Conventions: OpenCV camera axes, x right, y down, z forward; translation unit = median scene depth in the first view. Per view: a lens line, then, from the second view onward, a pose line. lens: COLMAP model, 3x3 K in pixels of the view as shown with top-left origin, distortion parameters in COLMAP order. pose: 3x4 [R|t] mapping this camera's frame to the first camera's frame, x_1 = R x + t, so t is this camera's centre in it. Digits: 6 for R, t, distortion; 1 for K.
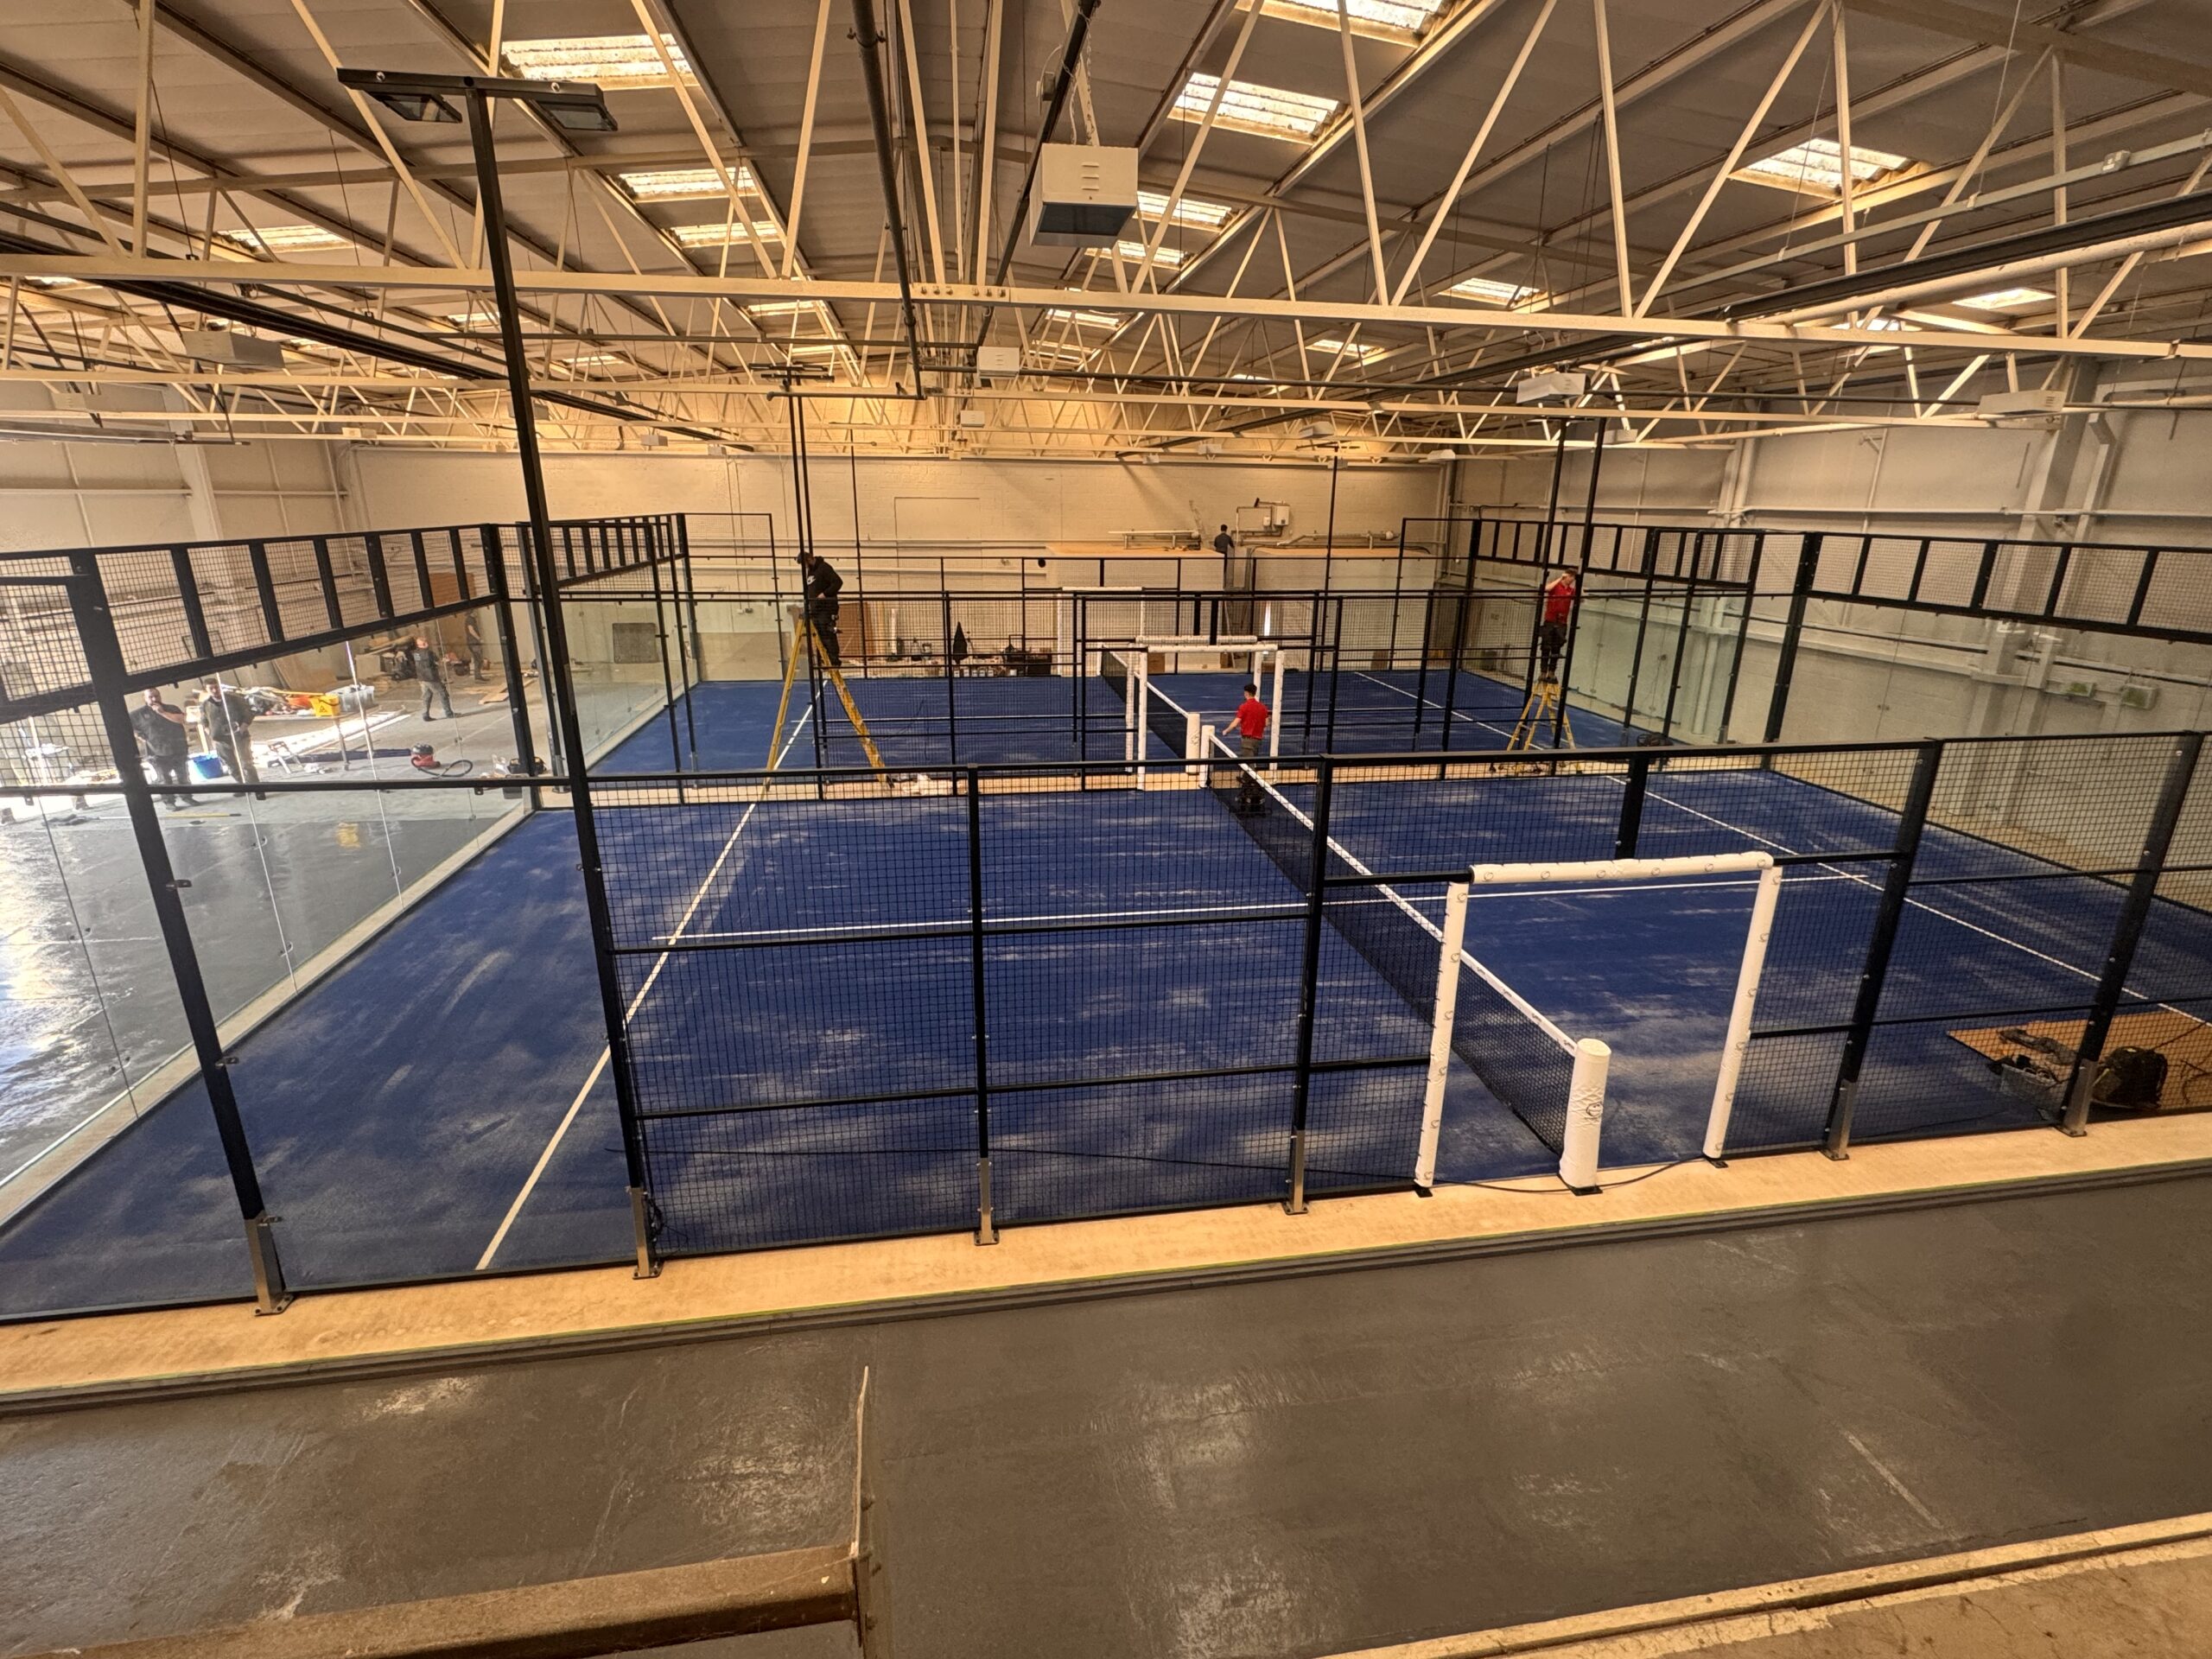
lens RADIAL K [[1050.3, 0, 1106.0], [0, 1050.3, 829.5], [0, 0, 1]] dist [-0.001540, -0.000244]
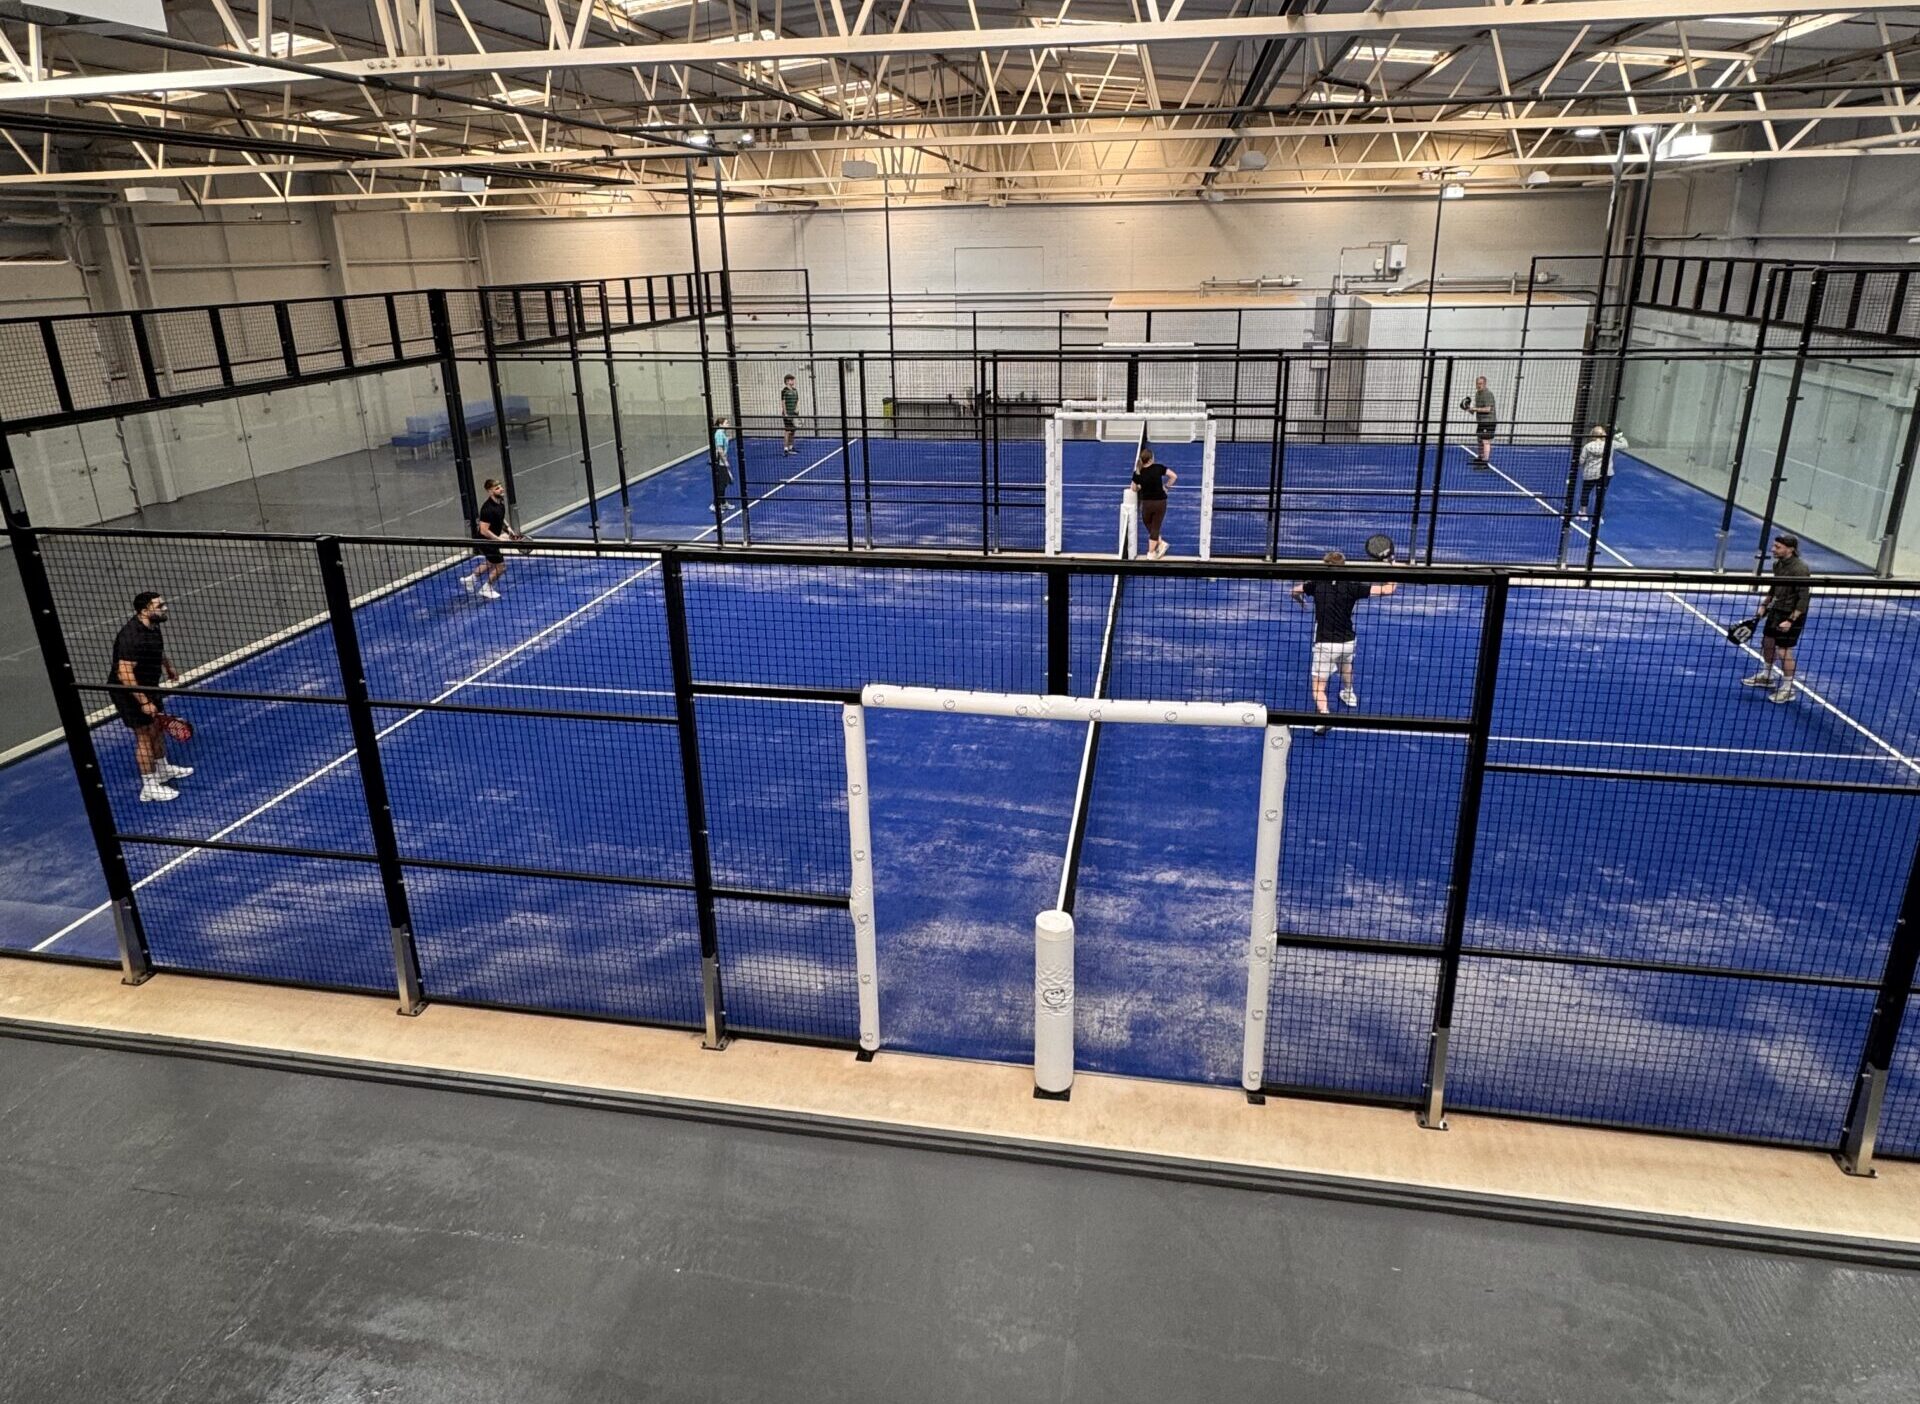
lens RADIAL K [[1132.9, 0, 958.4], [0, 1132.9, 605.0], [0, 0, 1]] dist [-0.004368, -0.001979]
pose [[0.943078, 0.073893, -0.324260, 0.285585], [-0.072423, 0.997236, 0.016616, -0.020400], [0.324591, 0.007814, 0.945822, 0.060976]]
